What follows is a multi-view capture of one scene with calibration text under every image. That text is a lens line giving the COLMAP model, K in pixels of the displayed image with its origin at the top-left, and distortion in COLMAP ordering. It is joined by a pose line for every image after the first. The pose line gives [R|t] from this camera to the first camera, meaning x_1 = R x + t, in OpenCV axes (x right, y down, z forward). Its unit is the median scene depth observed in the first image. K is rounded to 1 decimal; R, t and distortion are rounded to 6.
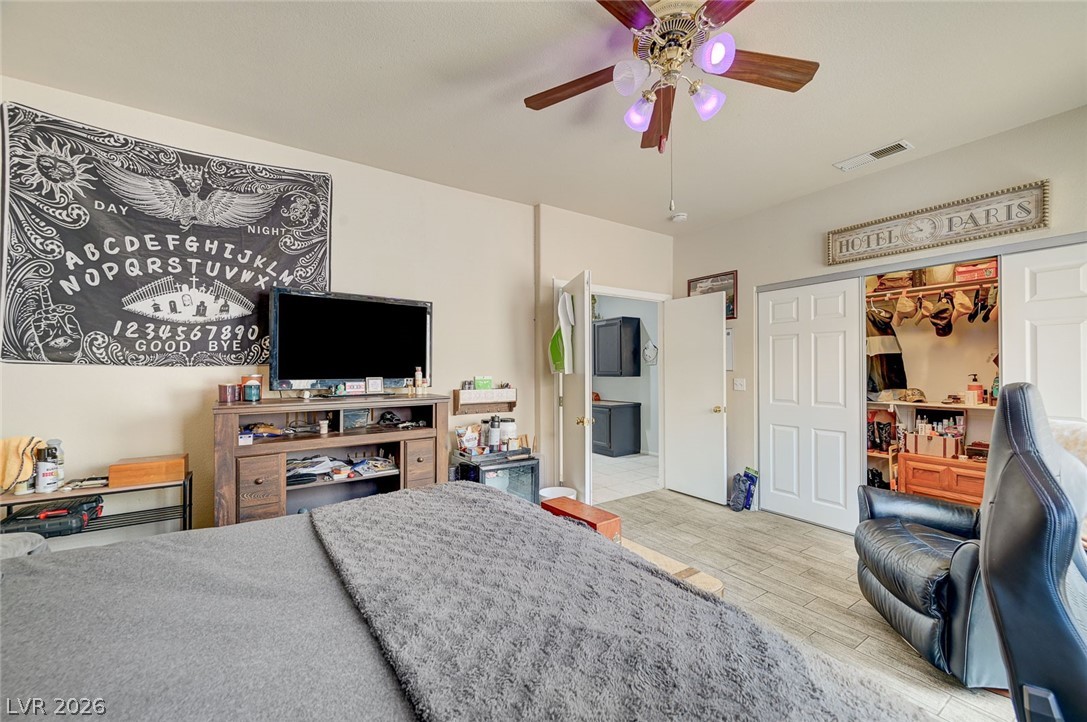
lens RADIAL K [[433.2, 0, 547.3], [0, 433.2, 368.5], [0, 0, 1]] dist [-0.000678, -0.000189]
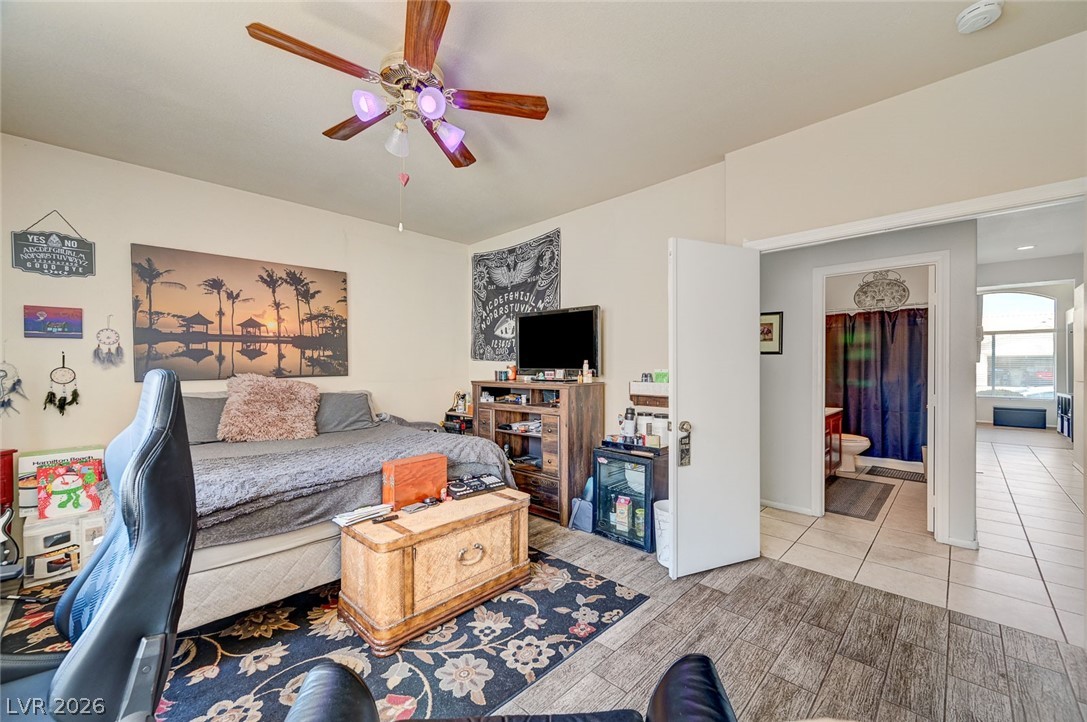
lens RADIAL K [[433.2, 0, 547.3], [0, 433.2, 368.5], [0, 0, 1]] dist [-0.000678, -0.000189]
pose [[0.196205, 0.008996, -0.980522, 1.051262], [0.001352, 0.999954, 0.009445, 0.009582], [0.980562, -0.003179, 0.196184, 0.773957]]
